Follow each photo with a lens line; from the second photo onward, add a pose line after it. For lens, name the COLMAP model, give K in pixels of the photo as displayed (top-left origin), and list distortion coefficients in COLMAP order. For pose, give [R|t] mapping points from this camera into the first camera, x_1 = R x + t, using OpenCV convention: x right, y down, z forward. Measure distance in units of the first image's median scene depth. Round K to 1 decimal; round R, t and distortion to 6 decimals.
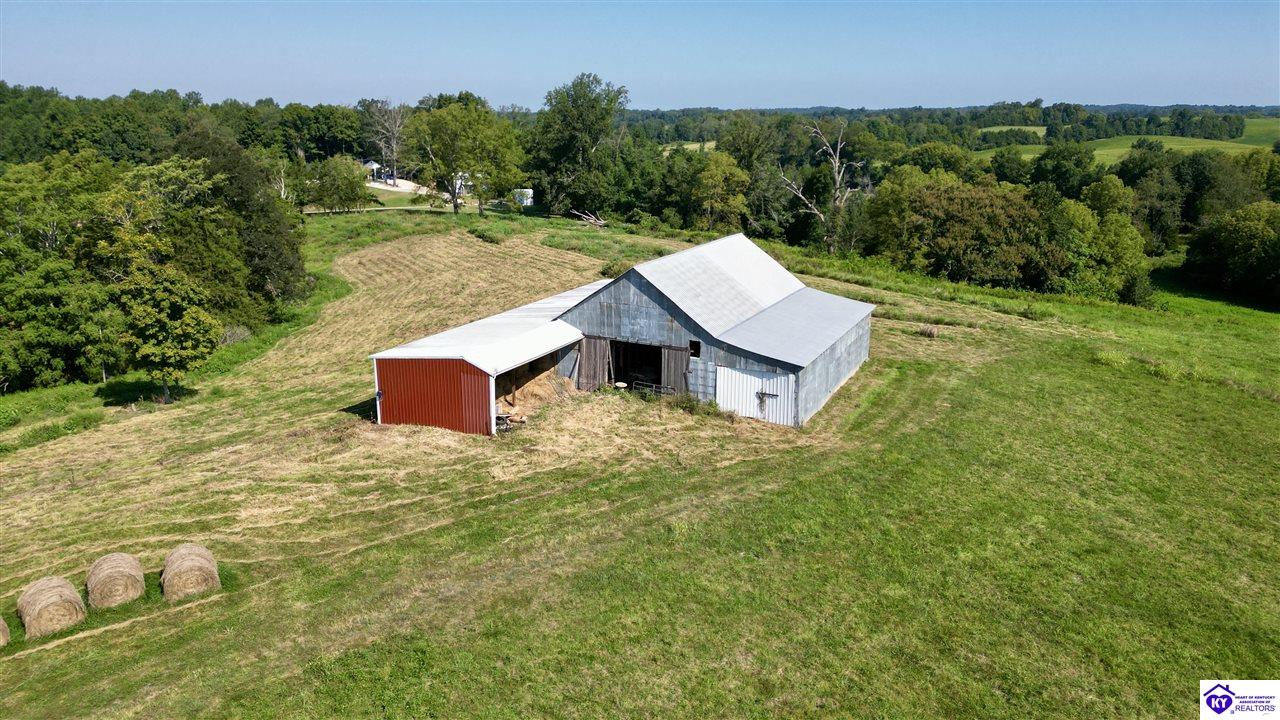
lens RADIAL K [[897.5, 0, 640.0], [0, 897.5, 360.0], [0, 0, 1]] dist [0.093716, -0.090429]
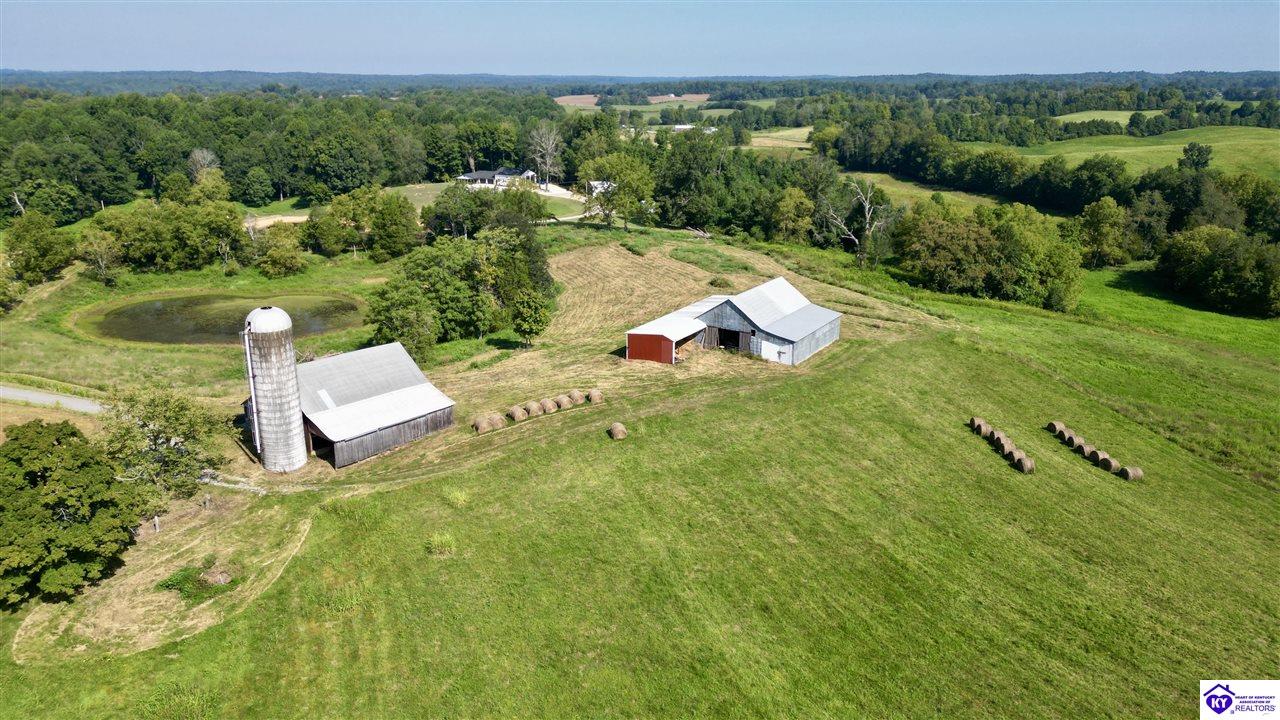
lens RADIAL K [[897.5, 0, 640.0], [0, 897.5, 360.0], [0, 0, 1]] dist [0.093716, -0.090429]
pose [[0.994291, 0.031787, -0.101862, 0.002514], [-0.027876, 0.998827, 0.039589, -0.010660], [0.103001, -0.036523, 0.994010, -0.575558]]
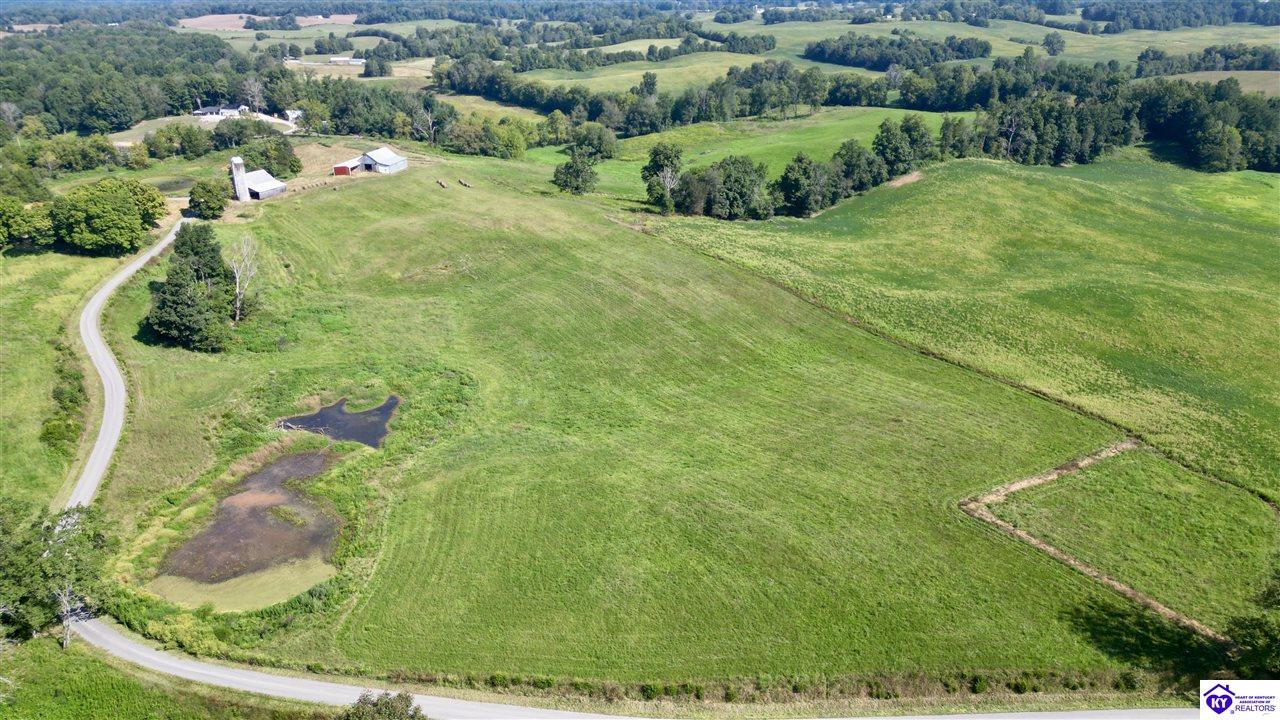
lens RADIAL K [[897.5, 0, 640.0], [0, 897.5, 360.0], [0, 0, 1]] dist [0.093716, -0.090429]
pose [[0.969907, -0.101469, 0.221325, 0.143178], [0.071367, 0.987574, 0.140016, 0.281322], [-0.232782, -0.120008, 0.965096, -2.830952]]
